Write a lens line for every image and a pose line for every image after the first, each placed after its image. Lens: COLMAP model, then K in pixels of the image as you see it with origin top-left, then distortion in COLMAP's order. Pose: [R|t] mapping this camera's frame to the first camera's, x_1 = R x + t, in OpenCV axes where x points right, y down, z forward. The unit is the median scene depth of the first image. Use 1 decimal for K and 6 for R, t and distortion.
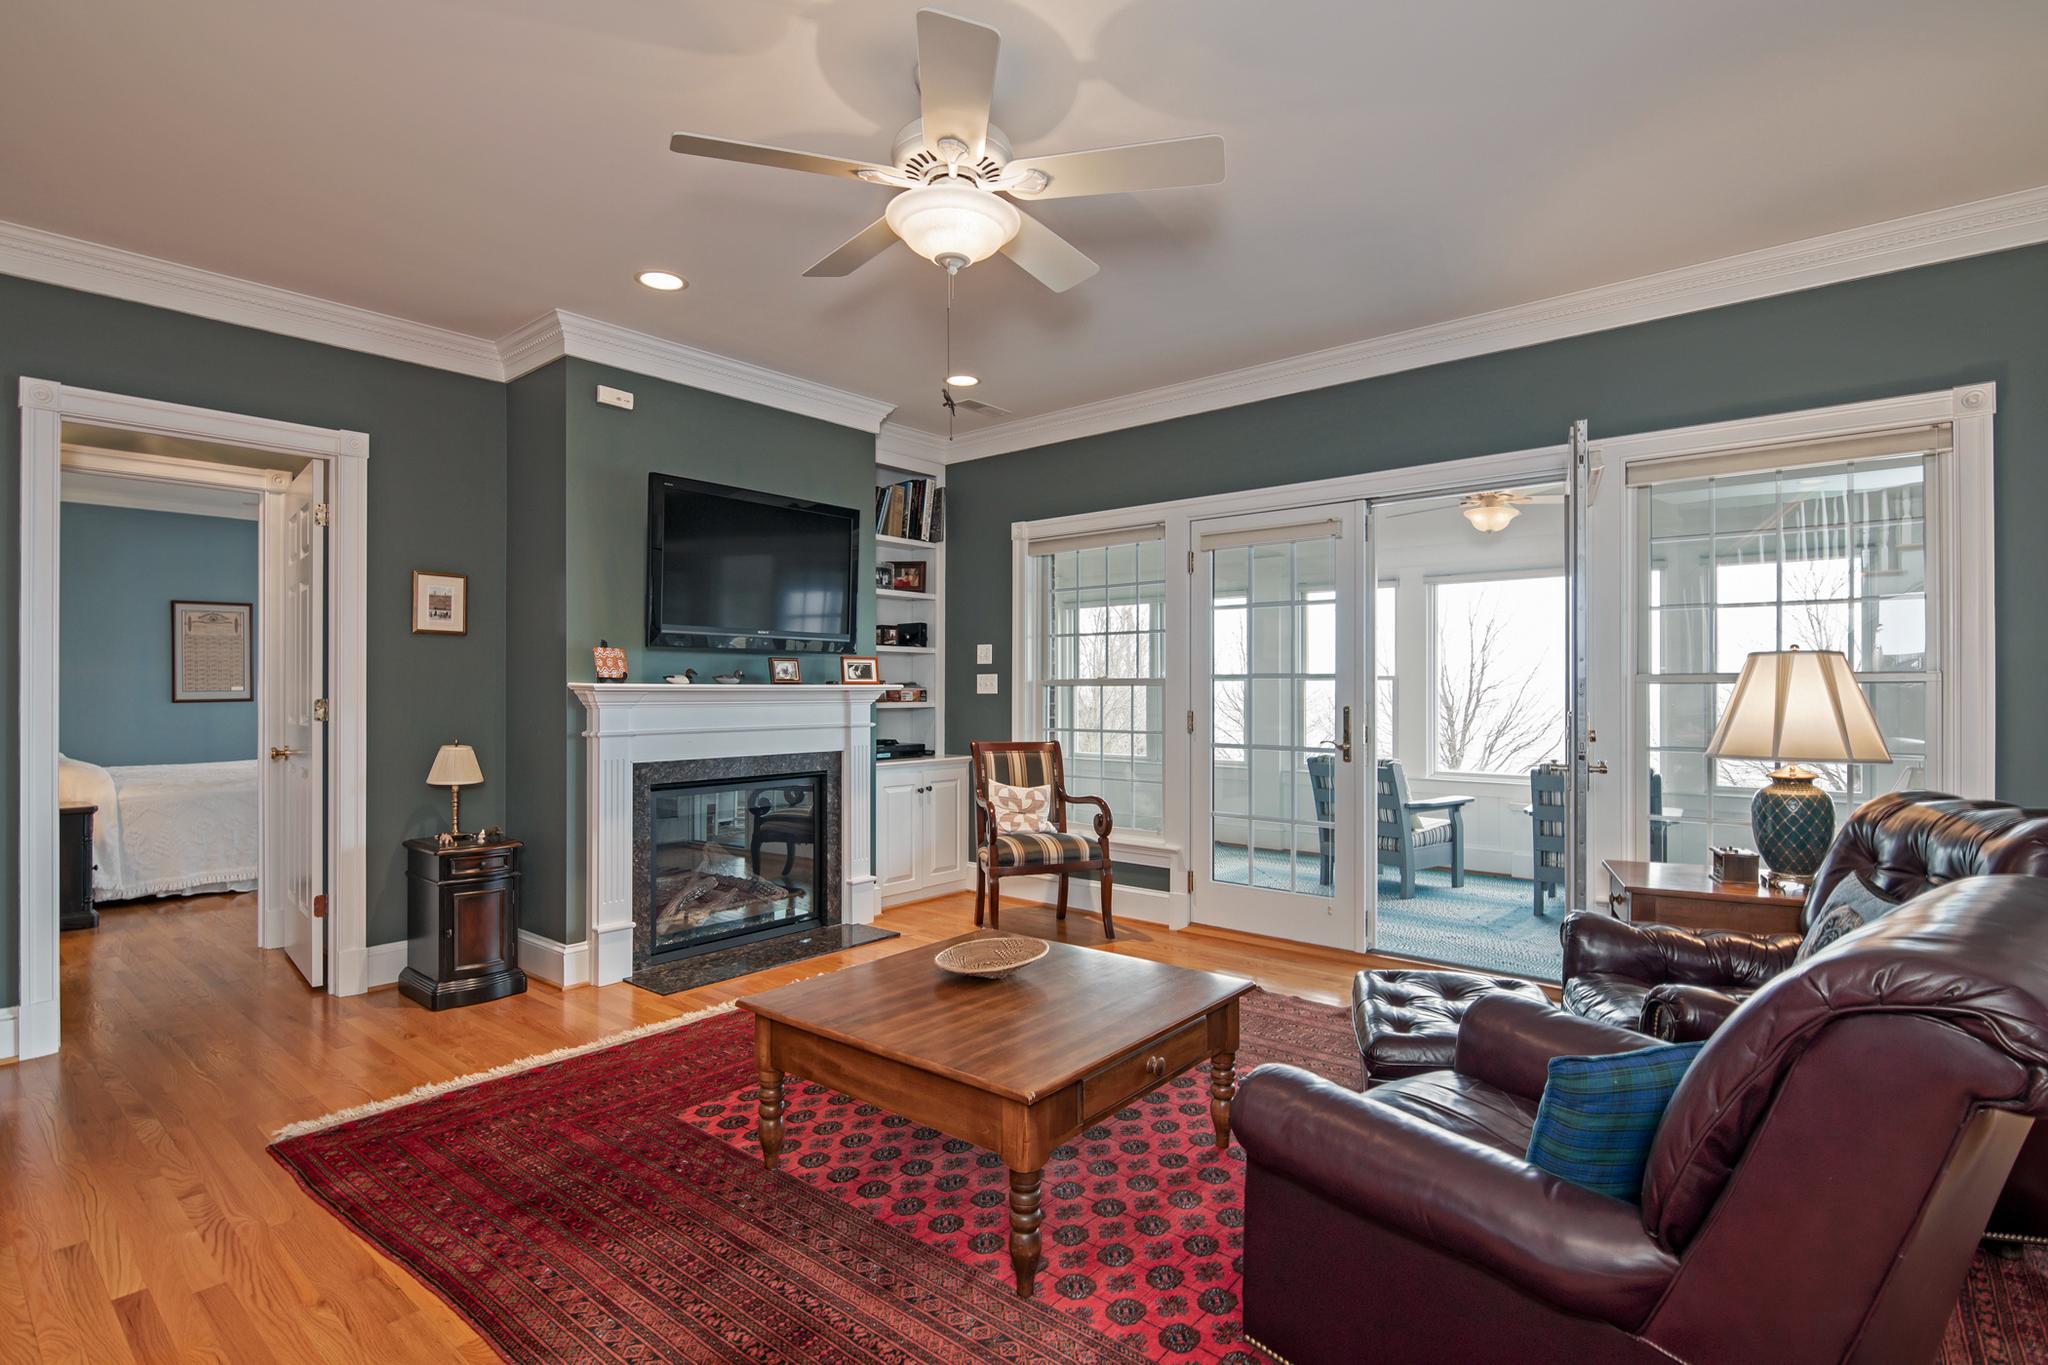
lens RADIAL K [[996.4, 0, 1024.0], [0, 996.4, 682.5], [0, 0, 1]] dist [0.040071, -0.000006]
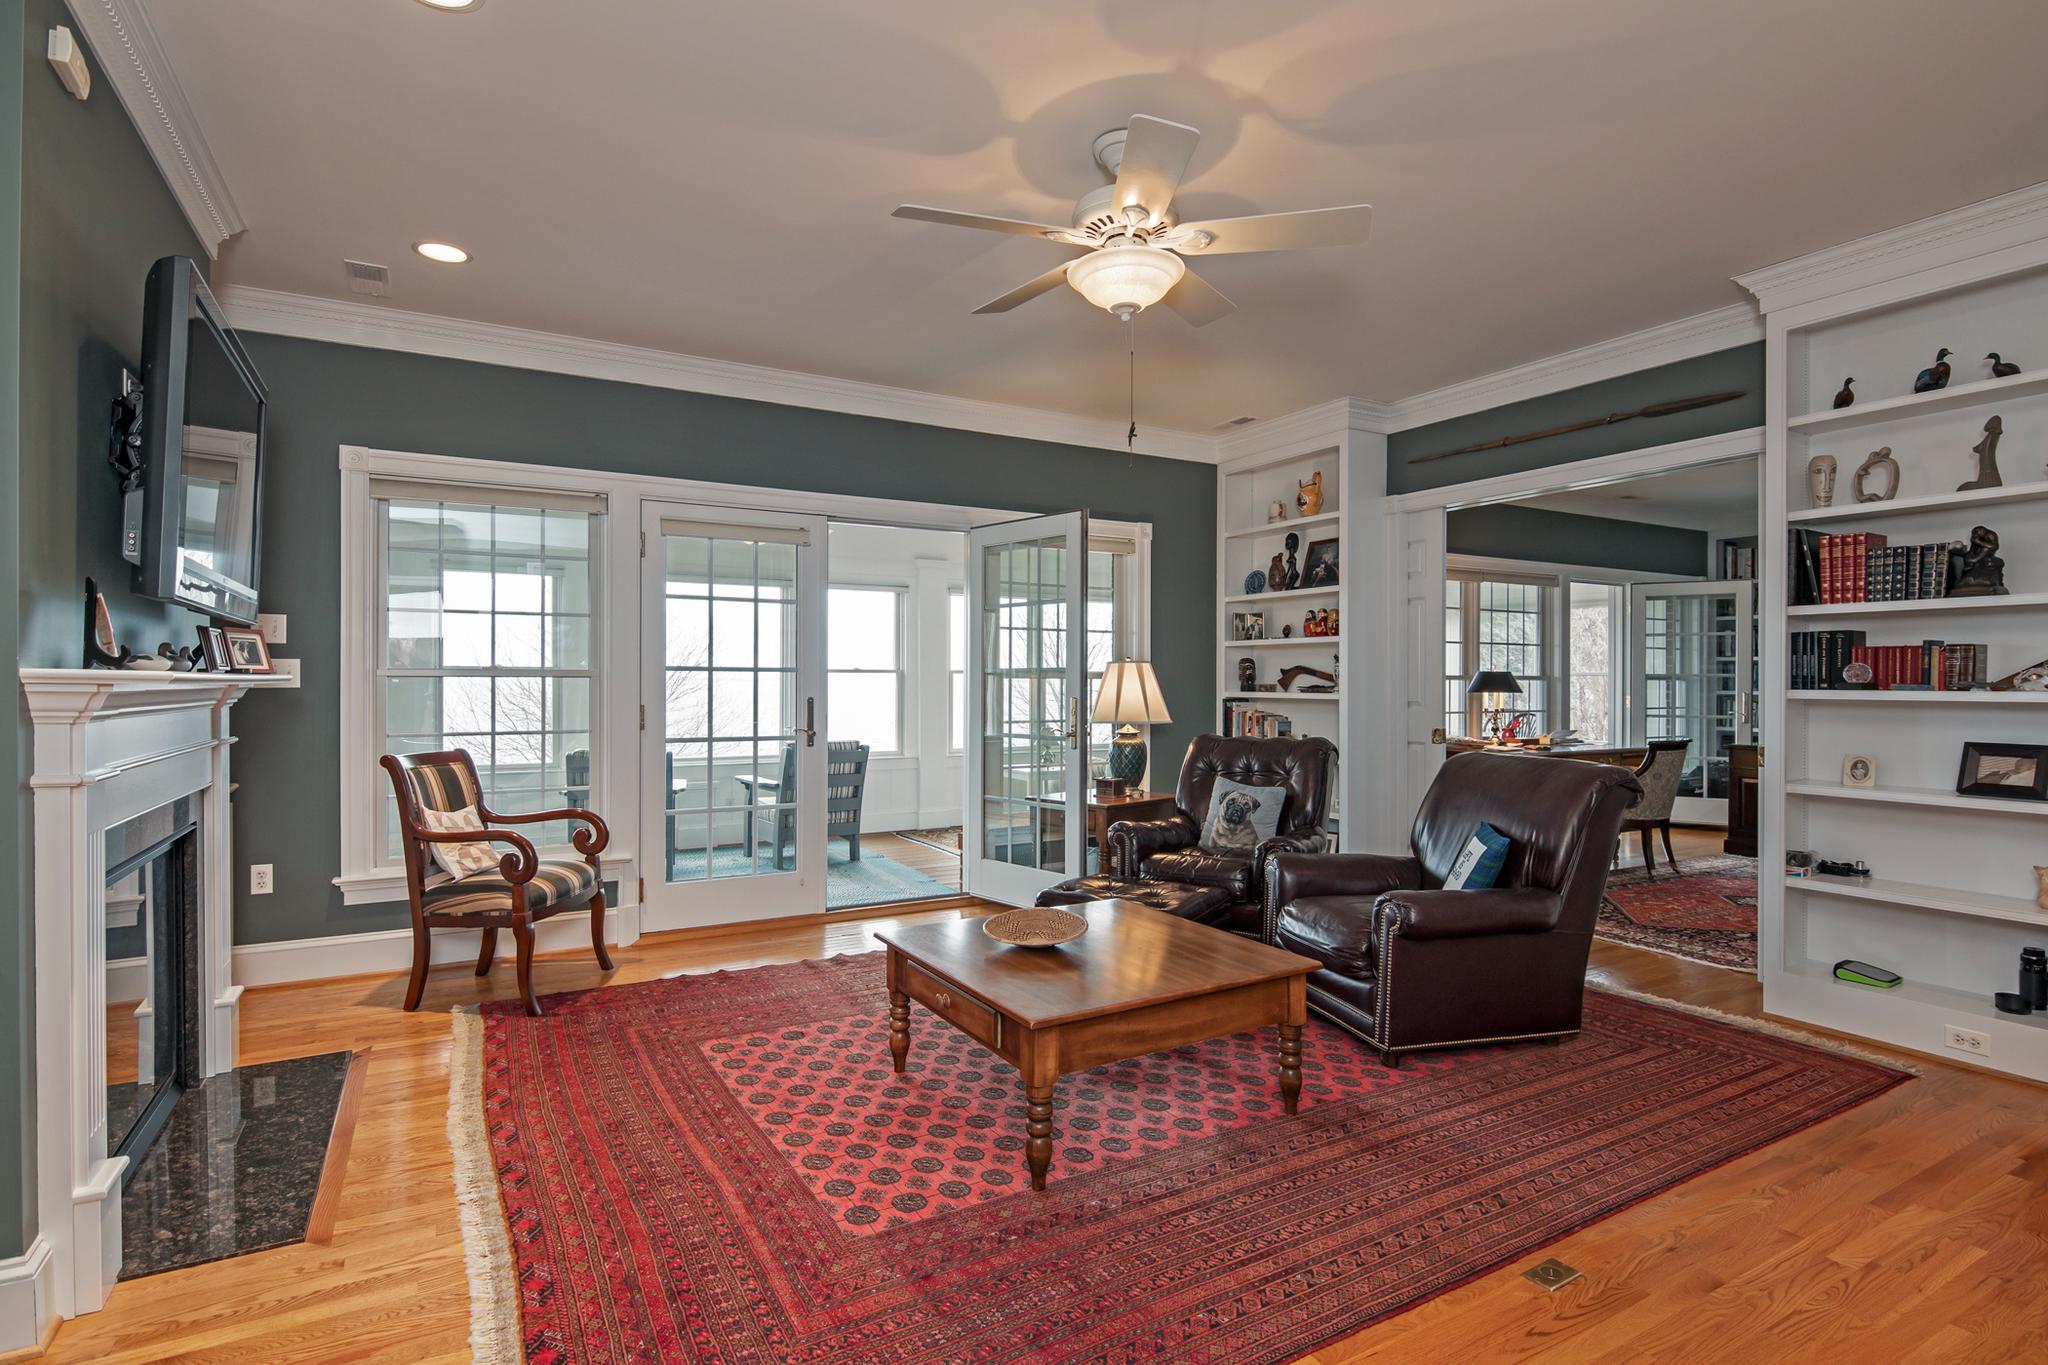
lens RADIAL K [[1017.3, 0, 1024.0], [0, 1017.3, 682.5], [0, 0, 1]] dist [0.000630, -0.000016]
pose [[0.351515, -0.000882, 0.936182, -0.647203], [-0.007735, 0.999963, 0.003847, 0.001363], [-0.936150, -0.008593, 0.351495, 0.384175]]
